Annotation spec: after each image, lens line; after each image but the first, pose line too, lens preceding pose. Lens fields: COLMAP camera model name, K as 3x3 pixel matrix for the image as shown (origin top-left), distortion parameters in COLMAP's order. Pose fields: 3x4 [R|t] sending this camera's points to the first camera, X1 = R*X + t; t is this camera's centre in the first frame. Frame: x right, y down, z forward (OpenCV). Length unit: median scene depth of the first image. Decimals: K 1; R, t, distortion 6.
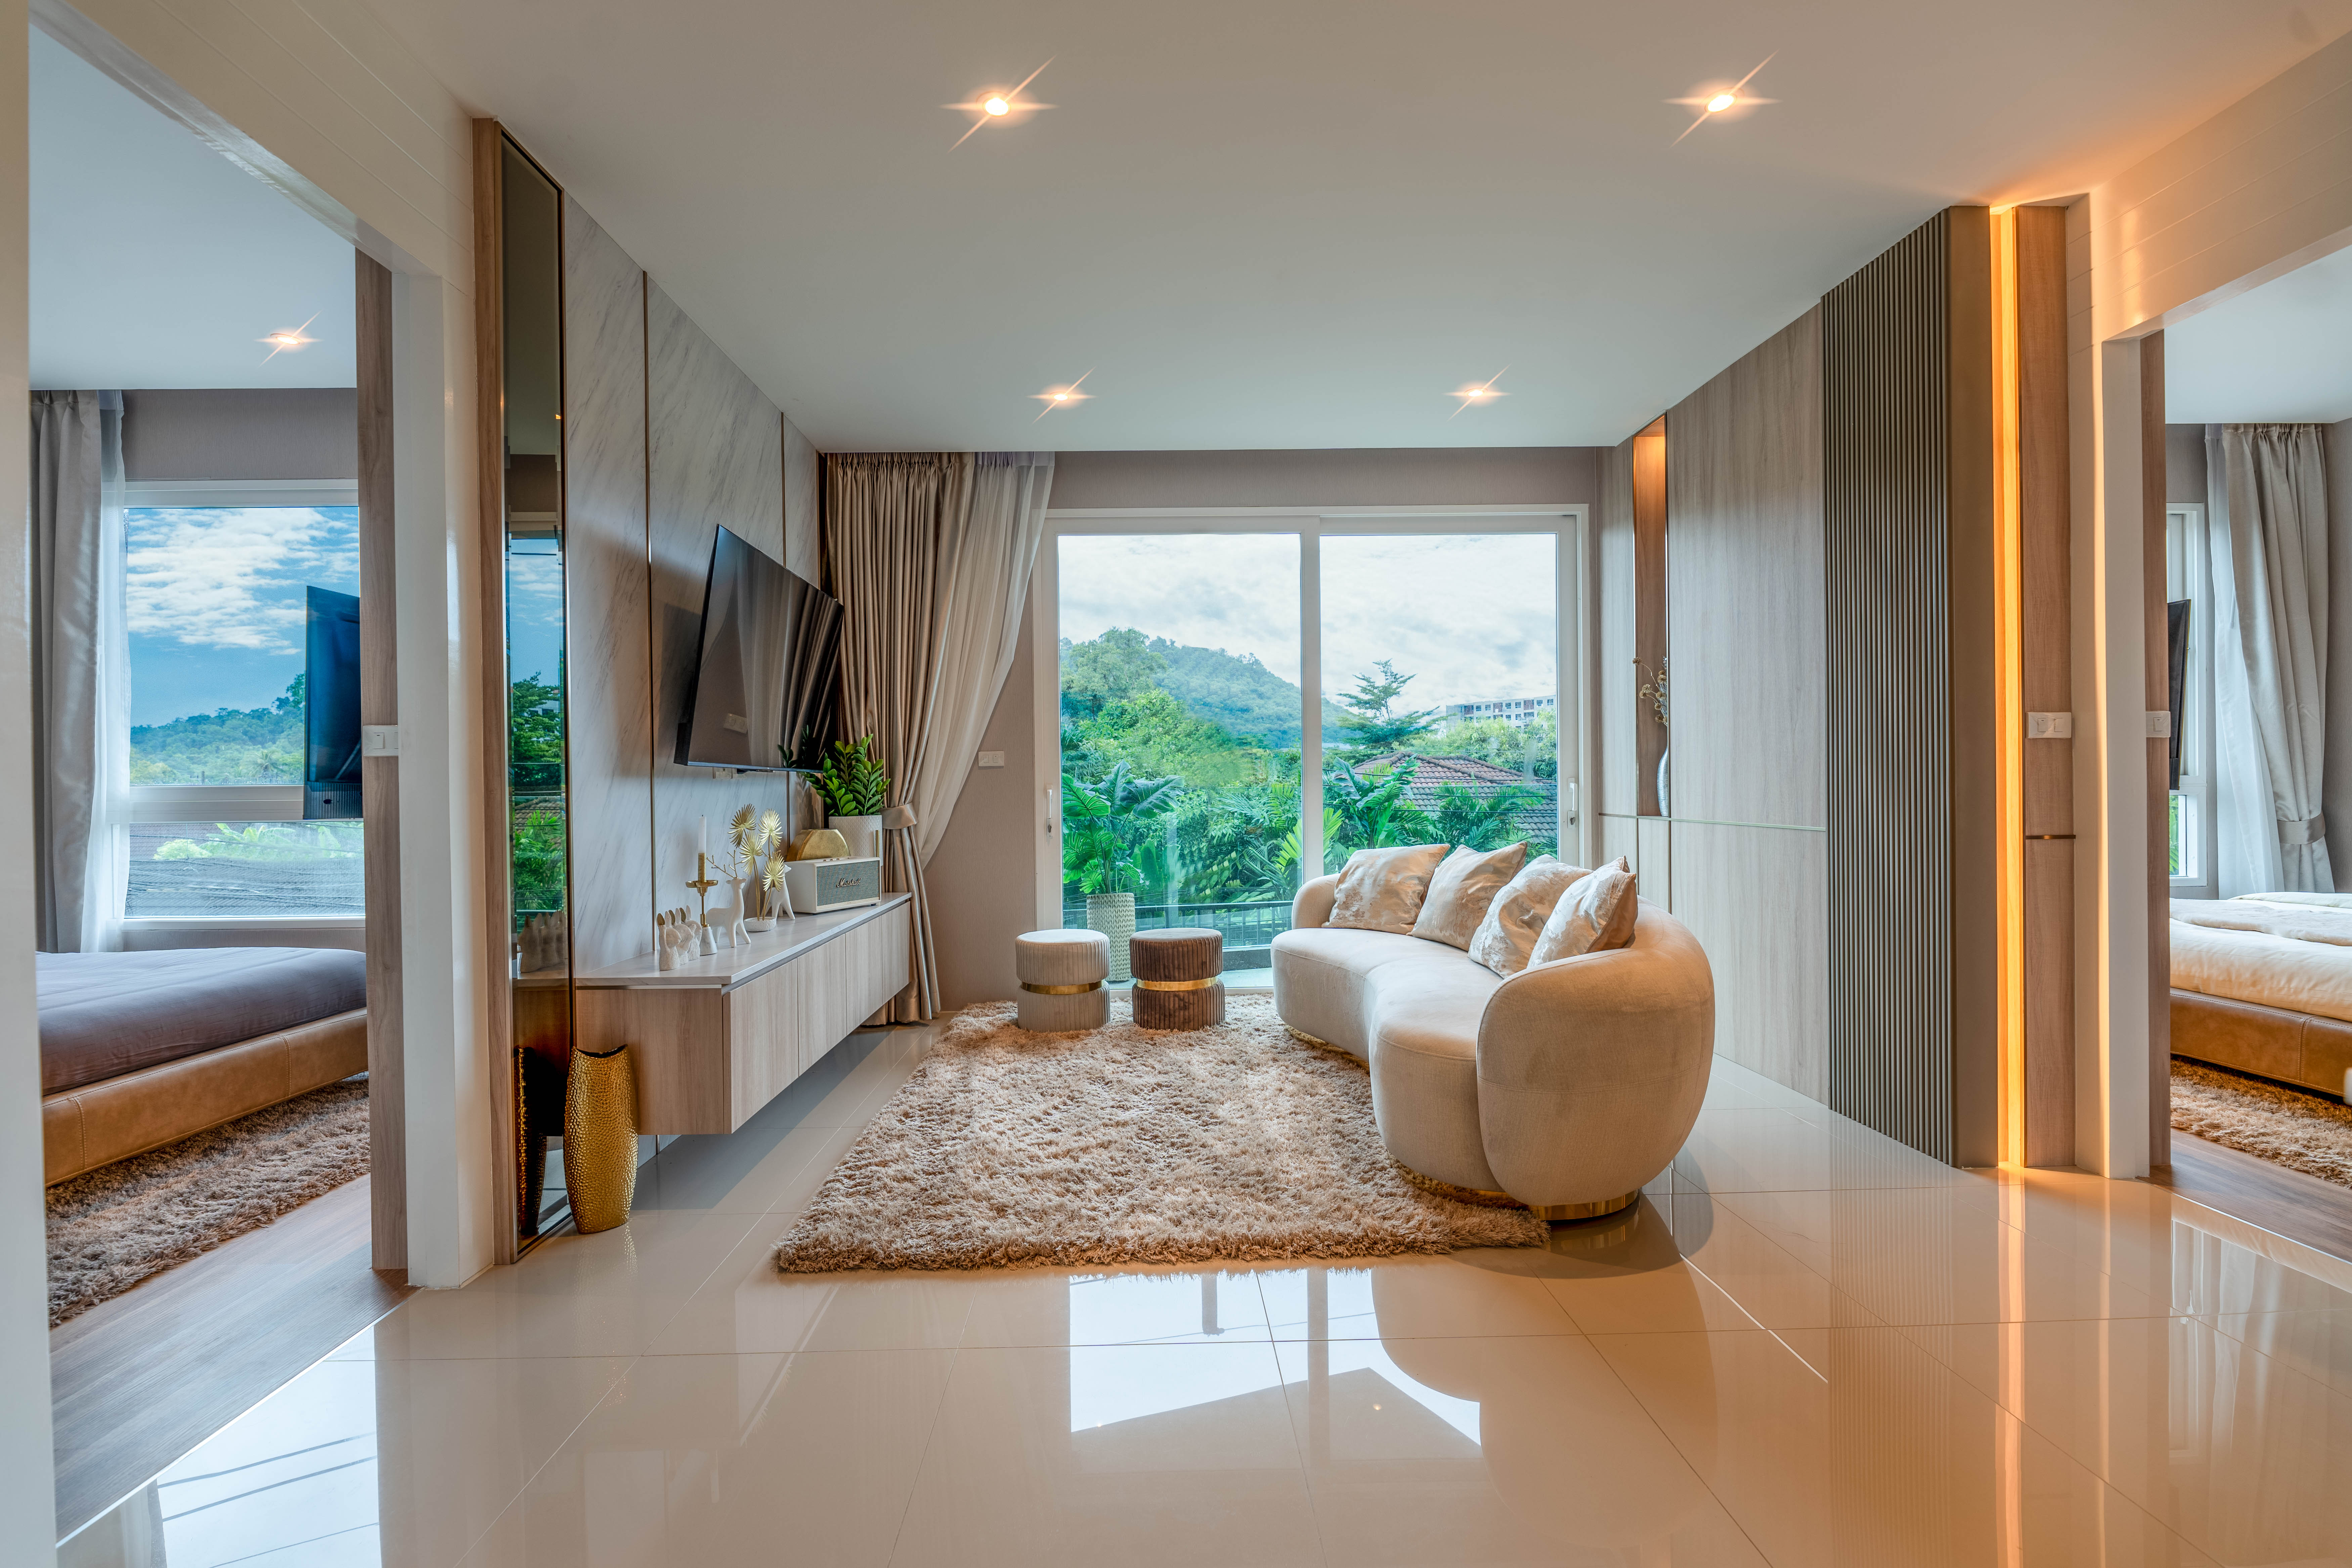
lens RADIAL K [[960.5, 0, 1176.0], [0, 960.5, 784.0], [0, 0, 1]] dist [0.000779, -0.000029]
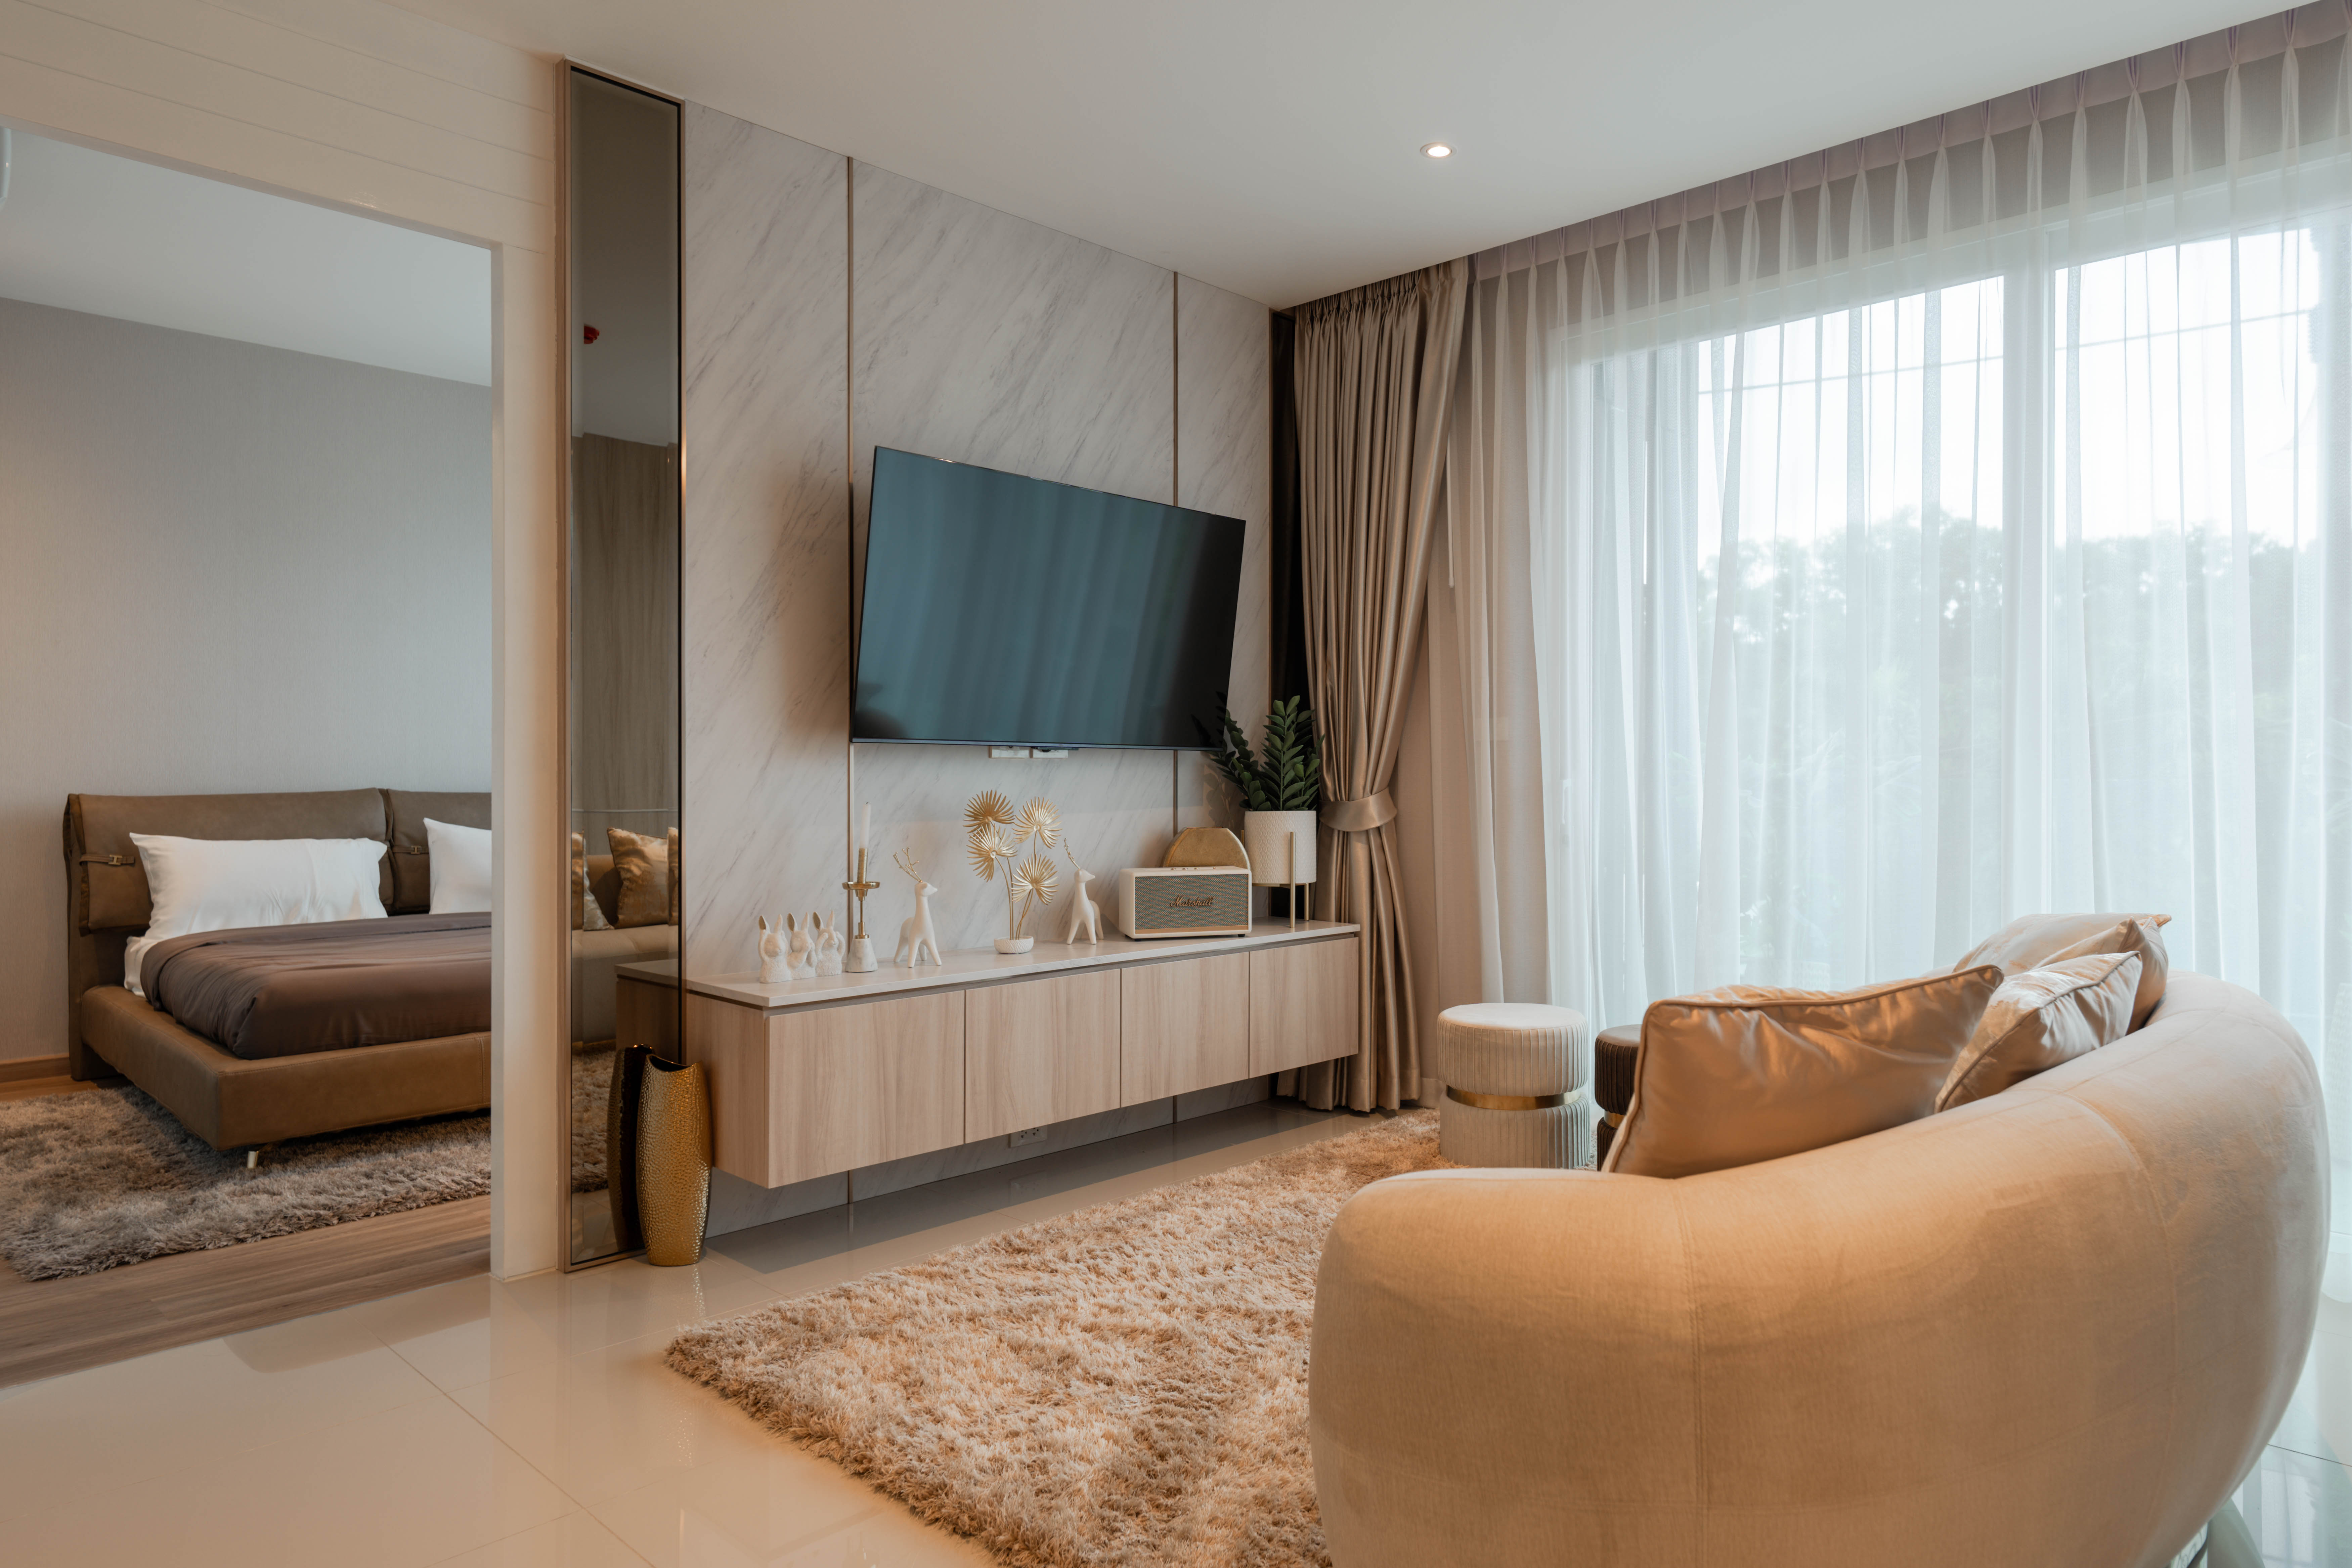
lens RADIAL K [[1426.3, 0, 1381.9], [0, 1426.3, 781.9], [0, 0, 1]] dist [0.004036, -0.001219]
pose [[0.745929, 0.018157, -0.665778, 0.502766], [-0.009539, 0.999817, 0.016580, -0.007931], [0.665958, -0.006017, 0.745965, 0.293961]]
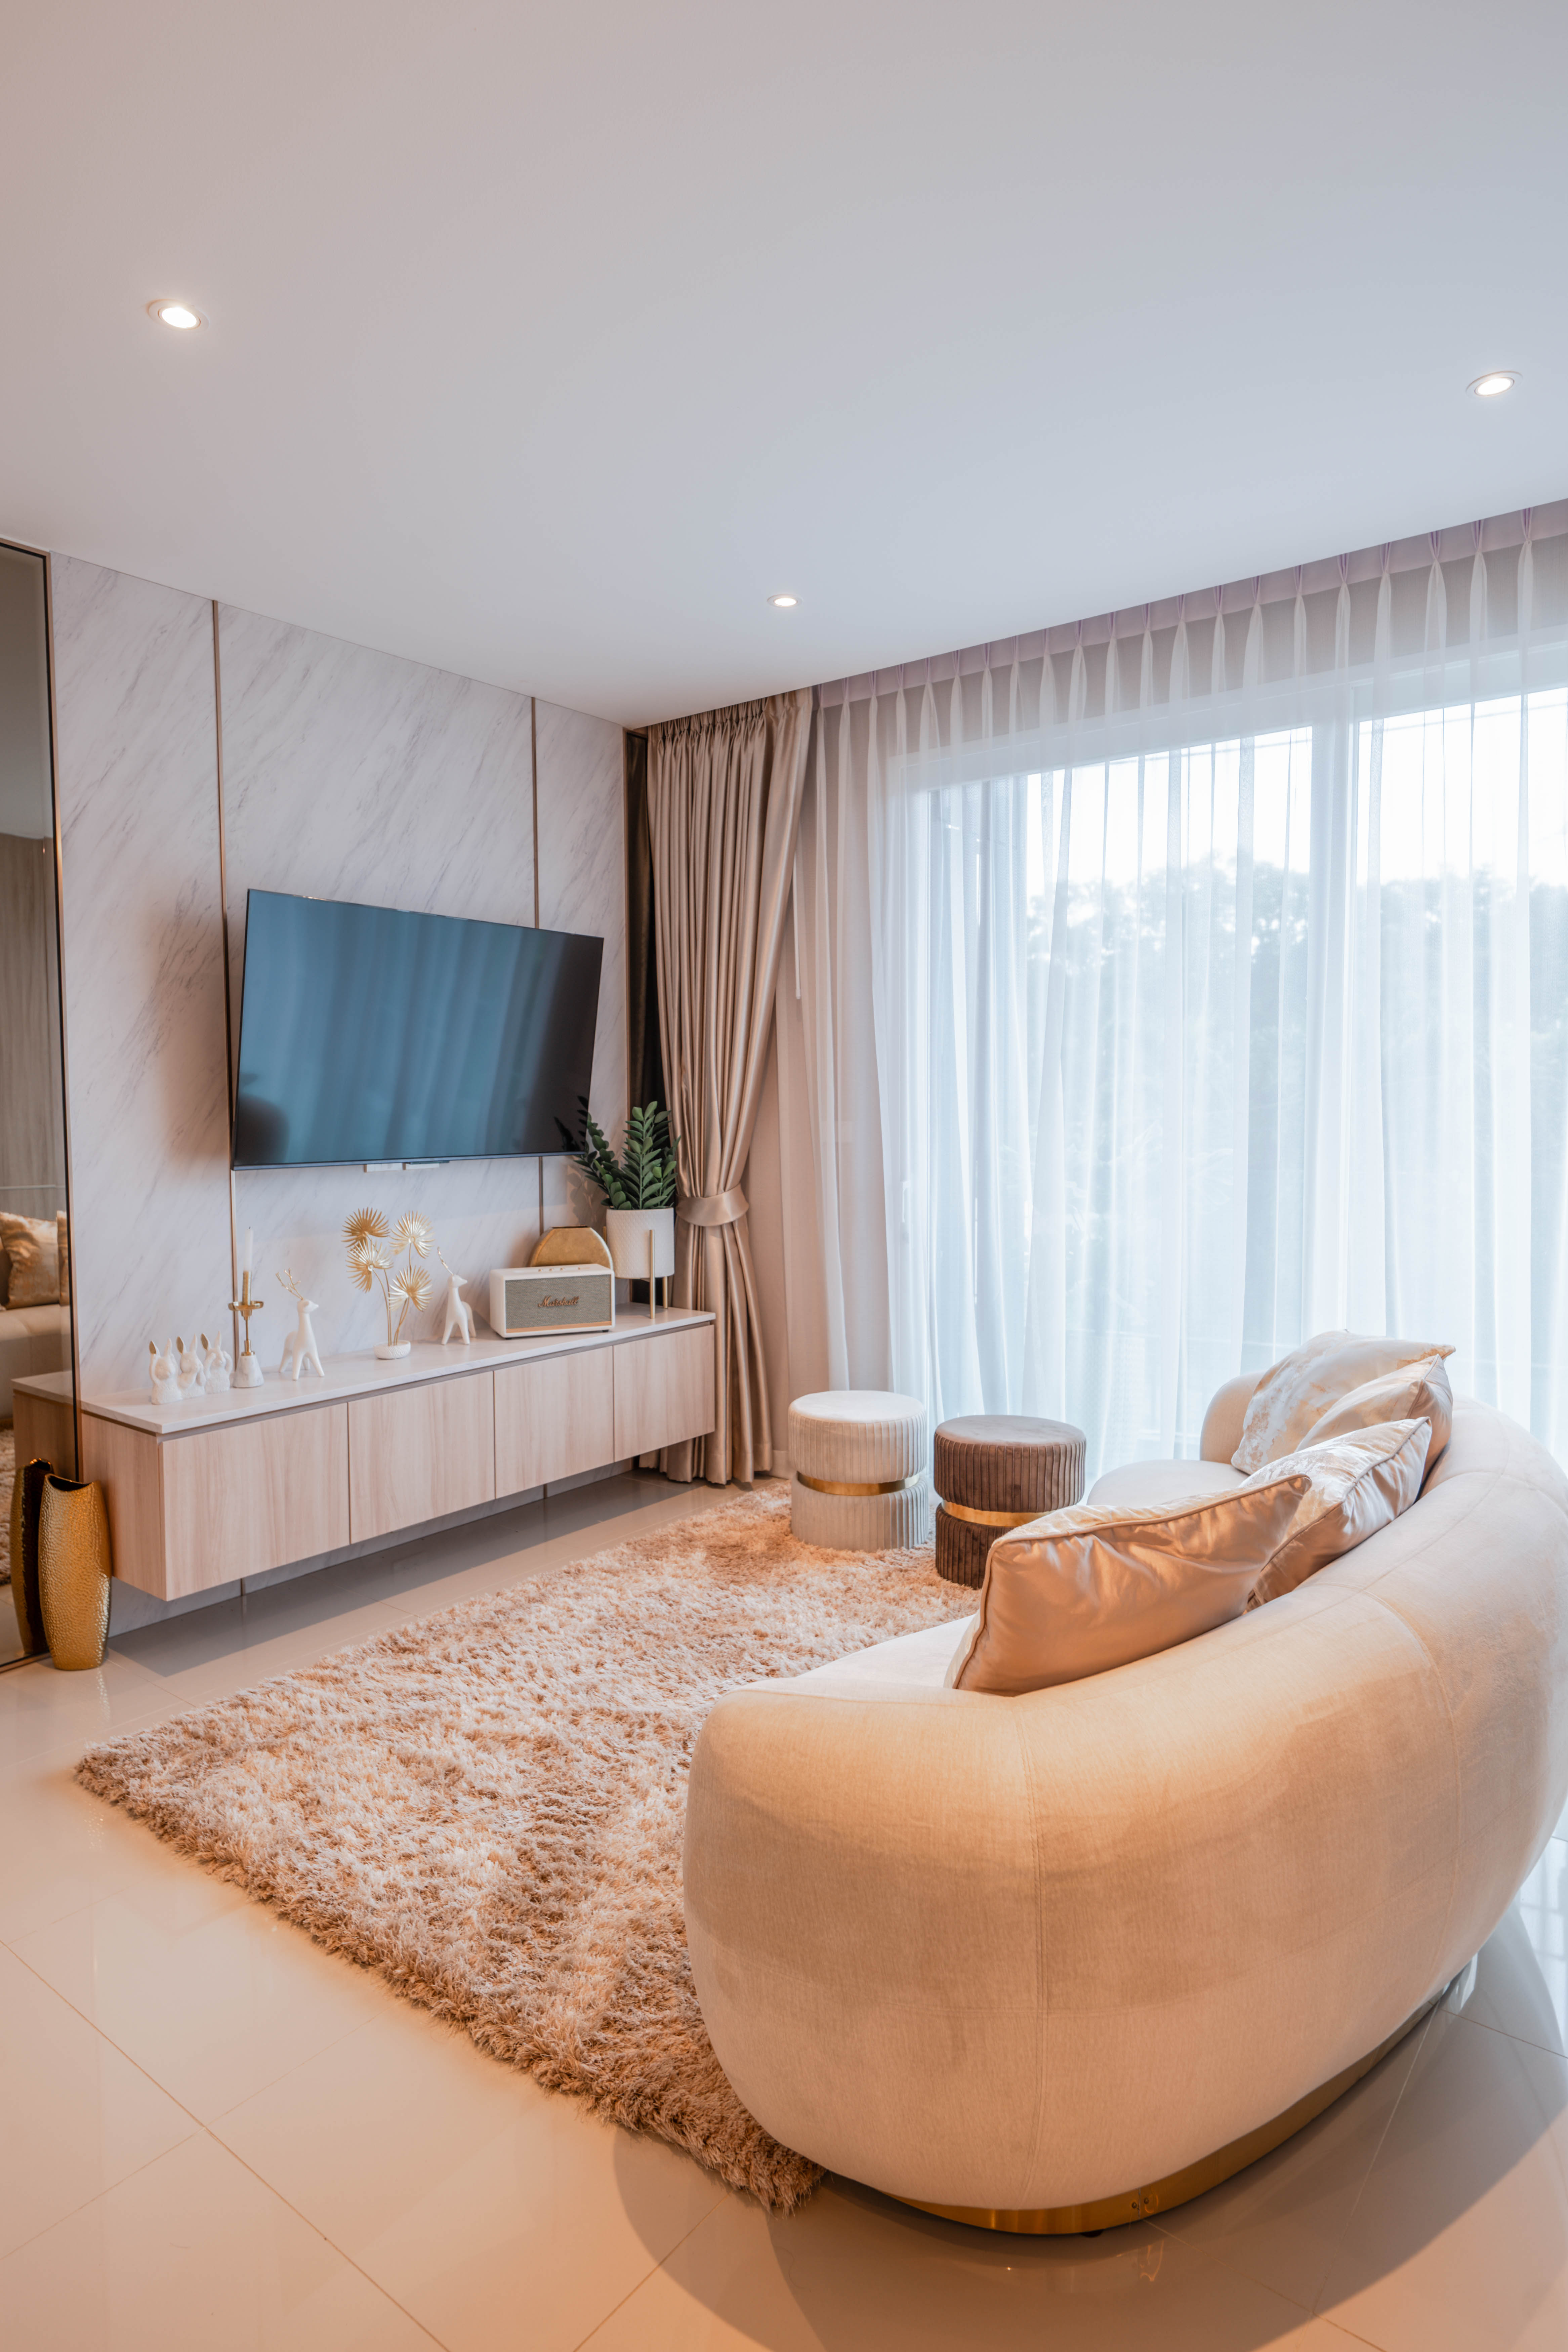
lens RADIAL K [[1325.8, 0, 784.0], [0, 1325.8, 1176.0], [0, 0, 1]] dist [0.003199, 0.000260]
pose [[0.773105, 0.046779, -0.632550, 0.495153], [-0.003927, 0.997610, 0.068978, -0.076956], [0.634266, -0.050843, 0.771442, 0.294339]]
